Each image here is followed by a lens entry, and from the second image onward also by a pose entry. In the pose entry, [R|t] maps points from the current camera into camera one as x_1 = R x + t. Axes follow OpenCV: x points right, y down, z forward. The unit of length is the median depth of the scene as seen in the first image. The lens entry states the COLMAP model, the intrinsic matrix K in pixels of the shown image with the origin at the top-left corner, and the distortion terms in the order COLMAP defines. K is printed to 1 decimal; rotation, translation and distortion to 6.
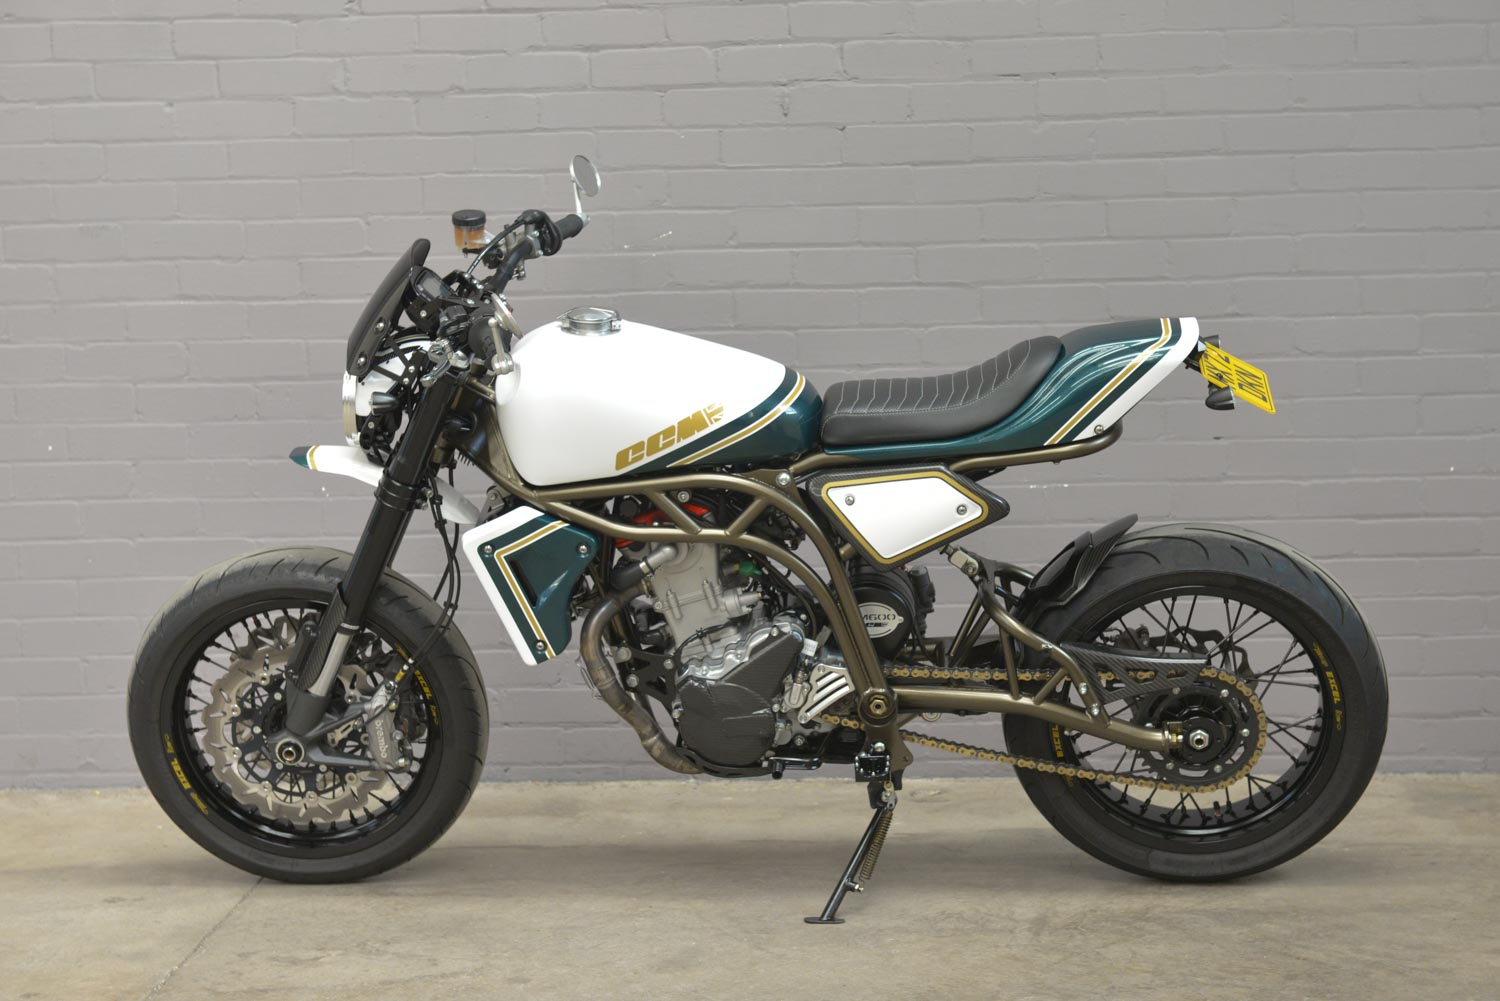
lens RADIAL K [[2789.3, 0, 762.1], [0, 2789.3, 494.4], [0, 0, 1]] dist [0.080822, 0.000000]
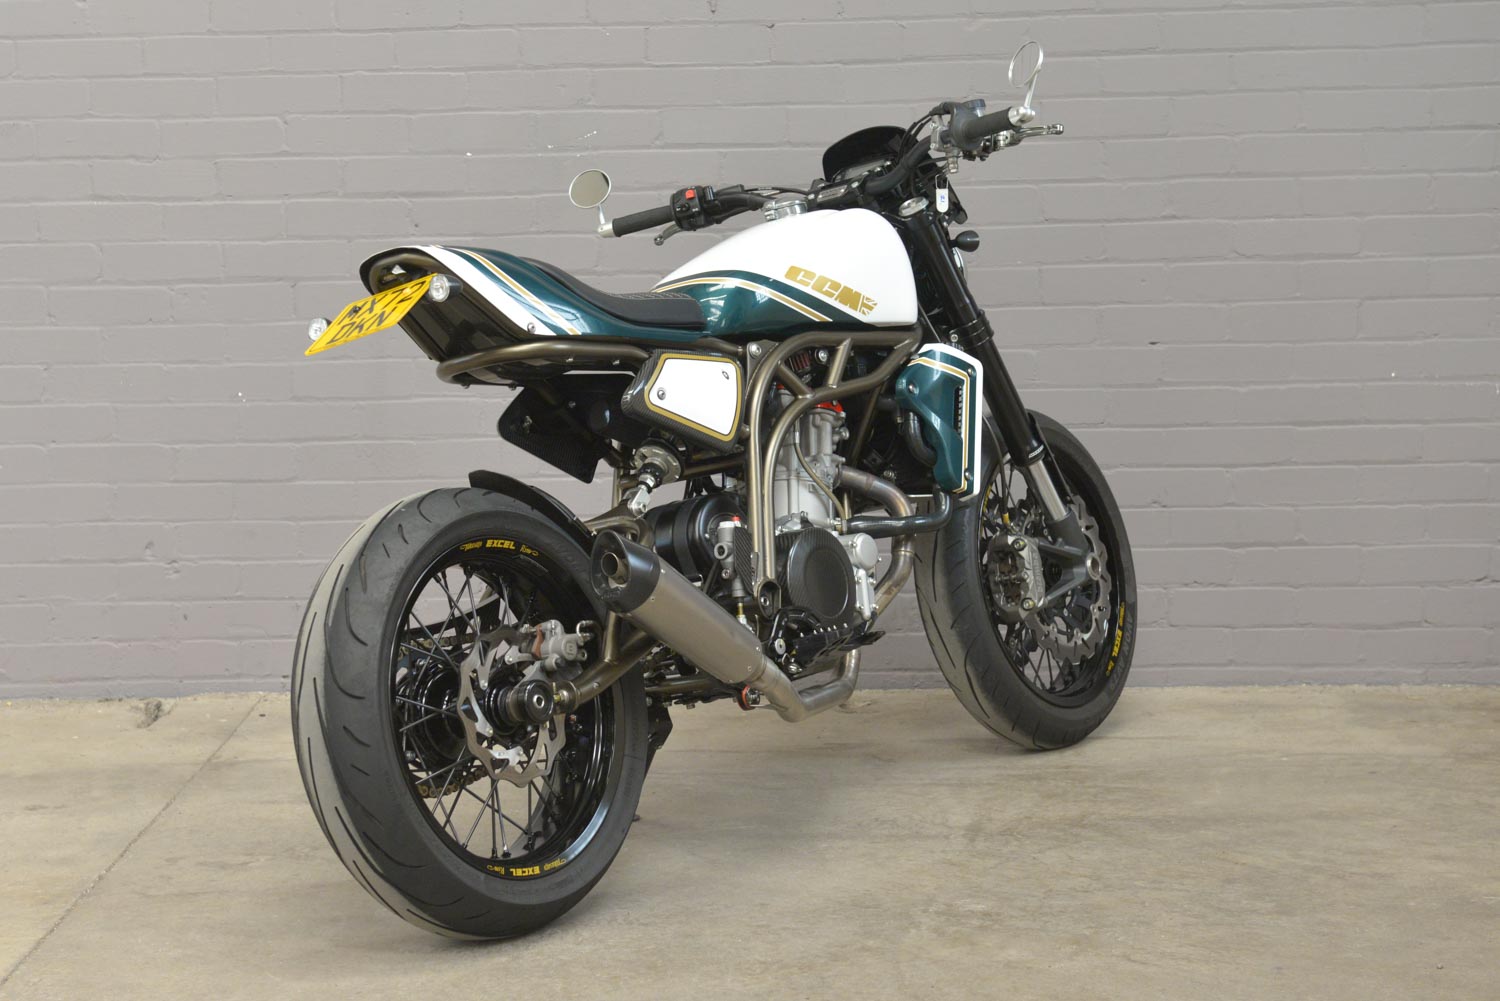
lens RADIAL K [[2945.5, 0, 667.3], [0, 2945.5, 452.2], [0, 0, 1]] dist [0.110340, 0.000000]
pose [[0.999996, 0.001399, 0.002619, -0.010180], [-0.001430, 0.999930, 0.011760, 0.006171], [-0.002603, -0.011764, 0.999927, -0.035669]]
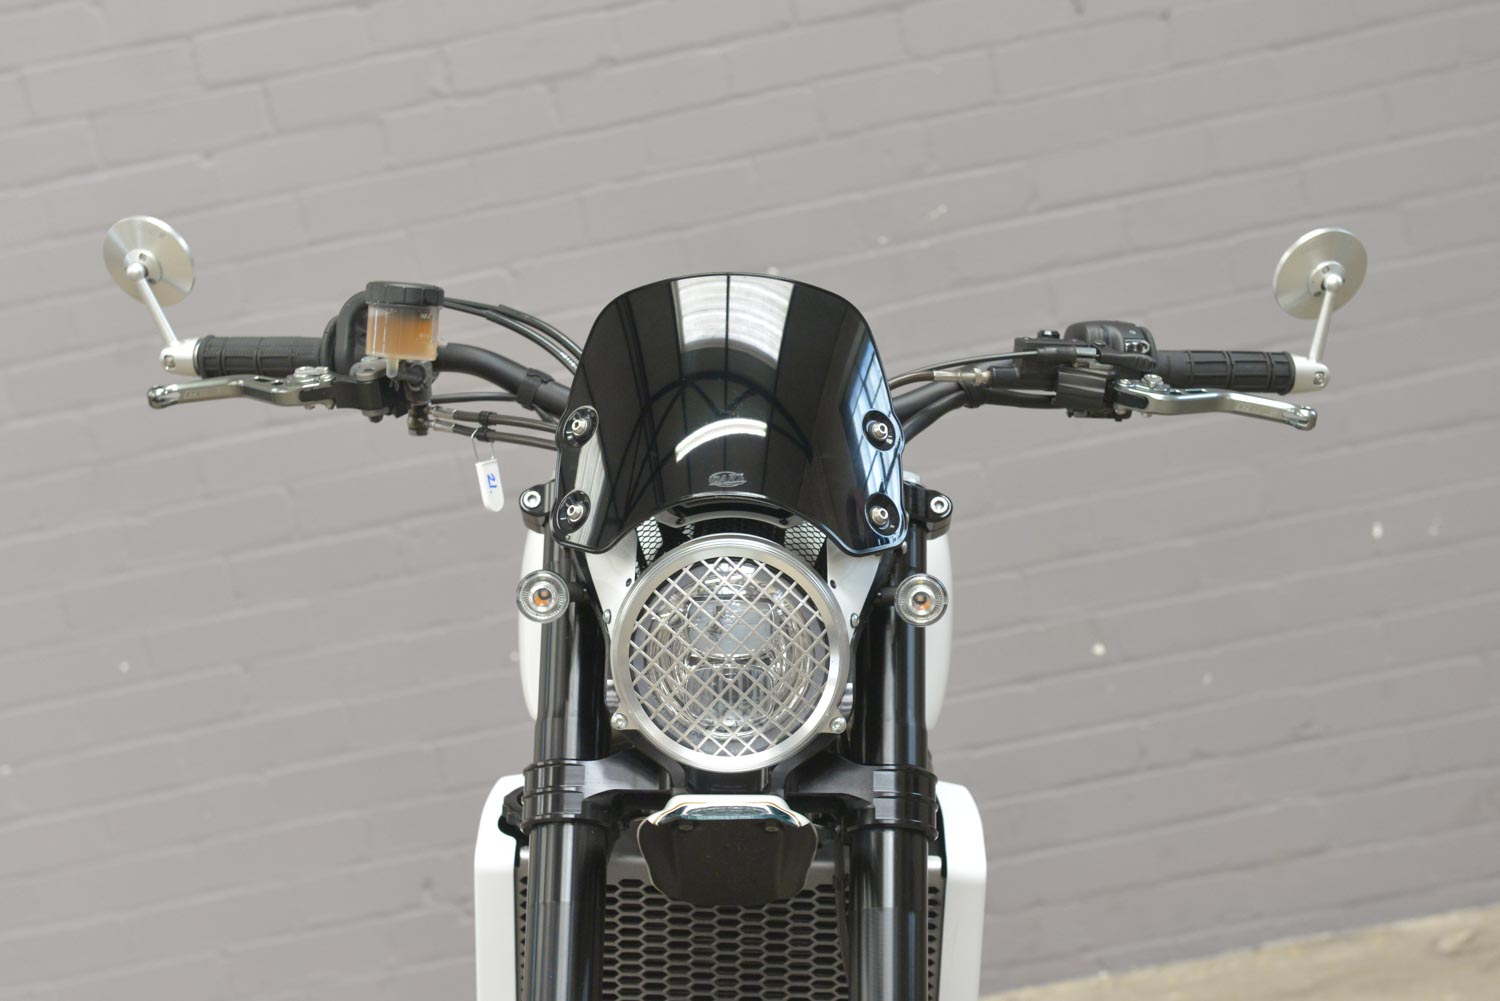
lens RADIAL K [[2695.8, 0, 756.4], [0, 2695.8, 489.3], [0, 0, 1]] dist [0.105899, 0.000000]
pose [[0.984487, -0.175022, -0.012325, -0.083274], [0.174937, 0.984549, -0.007711, -0.027950], [0.013484, 0.005435, 0.999894, 0.327404]]
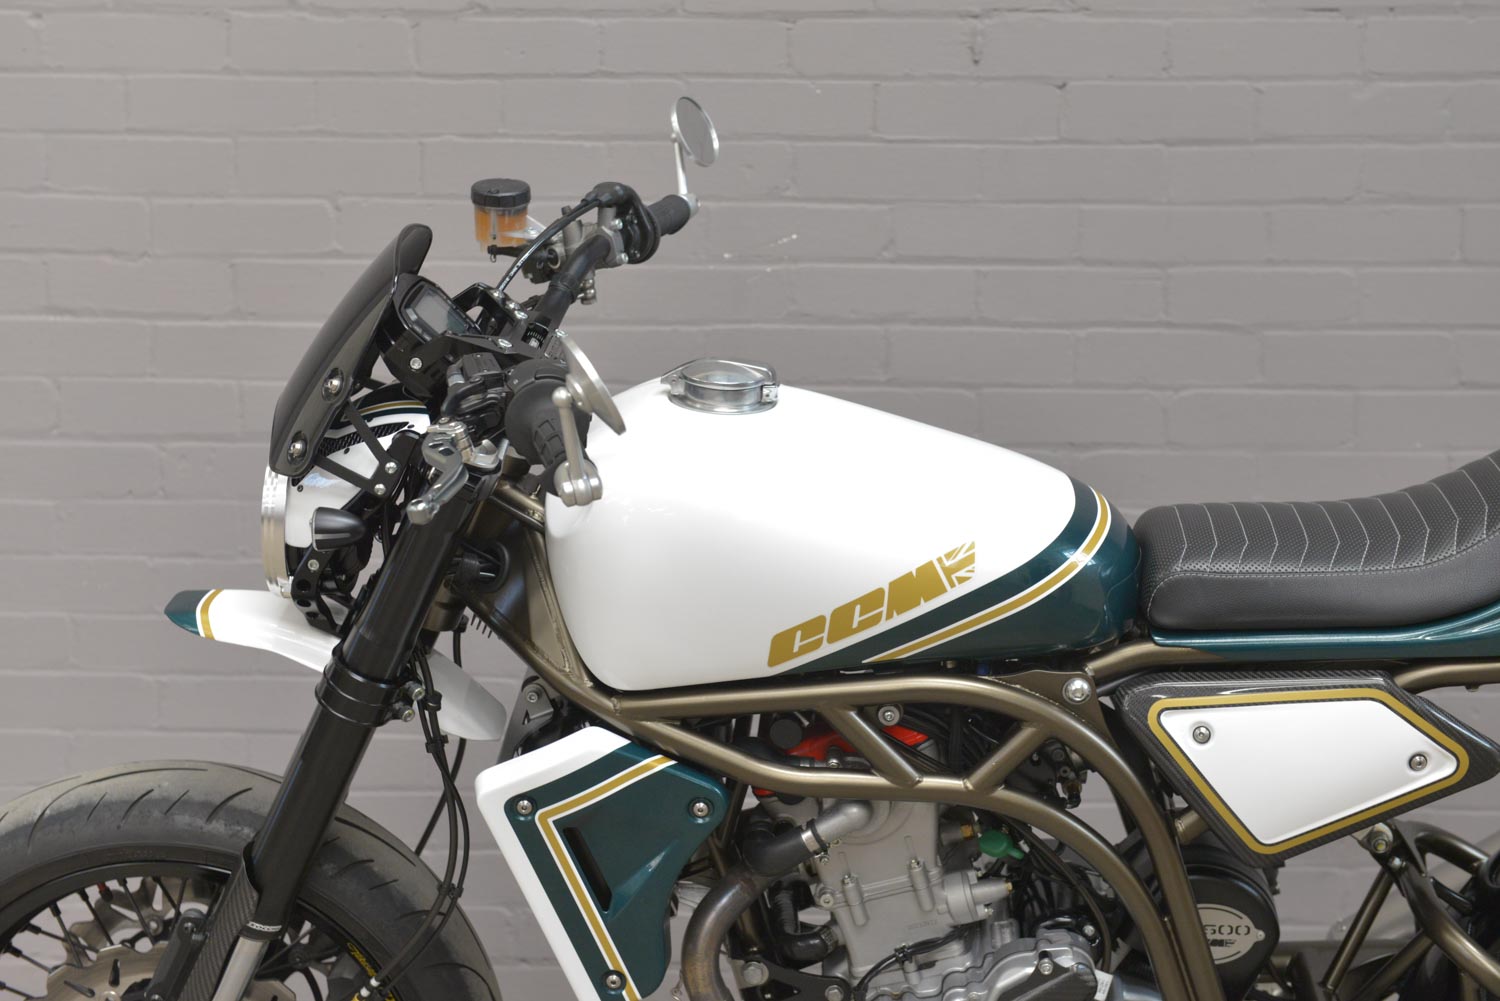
lens RADIAL K [[2328.2, 0, 753.4], [0, 2328.2, 492.0], [0, 0, 1]] dist [0.124500, 0.000000]
pose [[0.999341, 0.028651, 0.022287, -0.053665], [-0.028787, 0.999569, 0.005809, -0.036249], [-0.022111, -0.006447, 0.999735, 0.448564]]
